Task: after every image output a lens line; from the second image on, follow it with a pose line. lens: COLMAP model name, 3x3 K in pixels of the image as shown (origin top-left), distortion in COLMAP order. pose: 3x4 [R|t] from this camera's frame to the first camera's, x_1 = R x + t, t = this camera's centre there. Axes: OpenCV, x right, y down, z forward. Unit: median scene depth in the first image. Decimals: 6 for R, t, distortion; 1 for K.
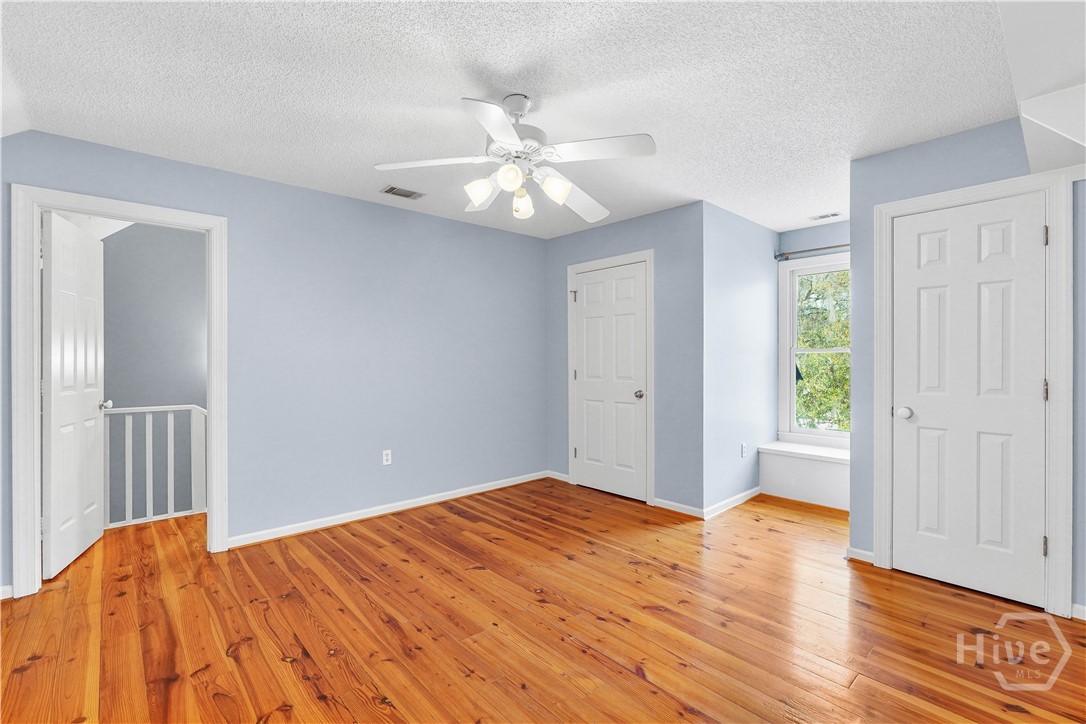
lens RADIAL K [[491.1, 0, 531.6], [0, 491.1, 362.2], [0, 0, 1]] dist [-0.008917, 0.001379]
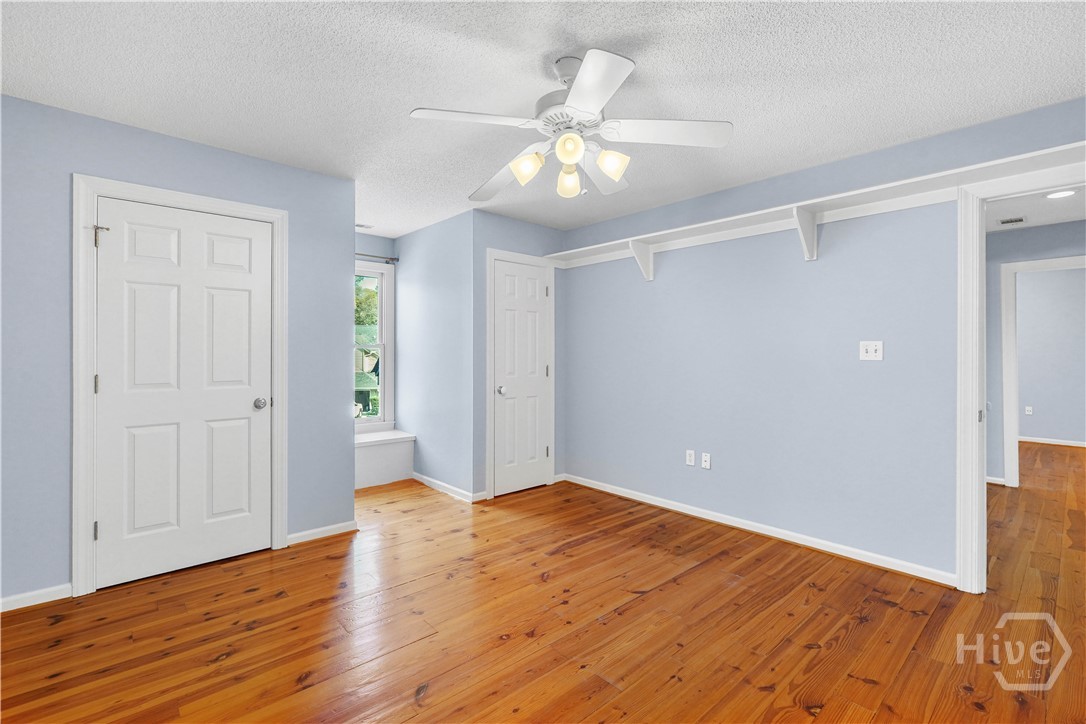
lens RADIAL K [[491.1, 0, 543.2], [0, 491.1, 352.3], [0, 0, 1]] dist [-0.008917, 0.001379]
pose [[-0.019298, 0.004548, 0.999803, -0.627992], [0.005661, 0.999974, -0.004439, -0.005423], [-0.999798, 0.005575, -0.019323, 0.735232]]
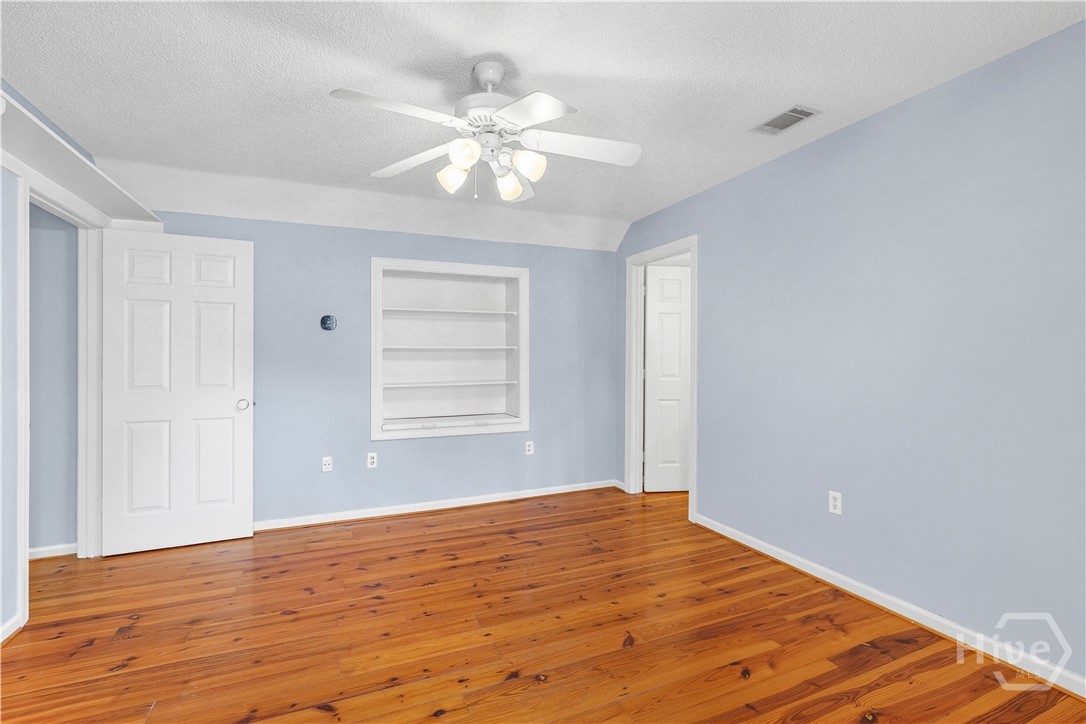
lens RADIAL K [[491.1, 0, 541.4], [0, 491.1, 361.3], [0, 0, 1]] dist [-0.008917, 0.001379]
pose [[-0.305457, 0.012192, -0.952128, 0.542864], [-0.007134, 0.999861, 0.015092, -0.009966], [0.952179, 0.011403, -0.305328, 0.942290]]
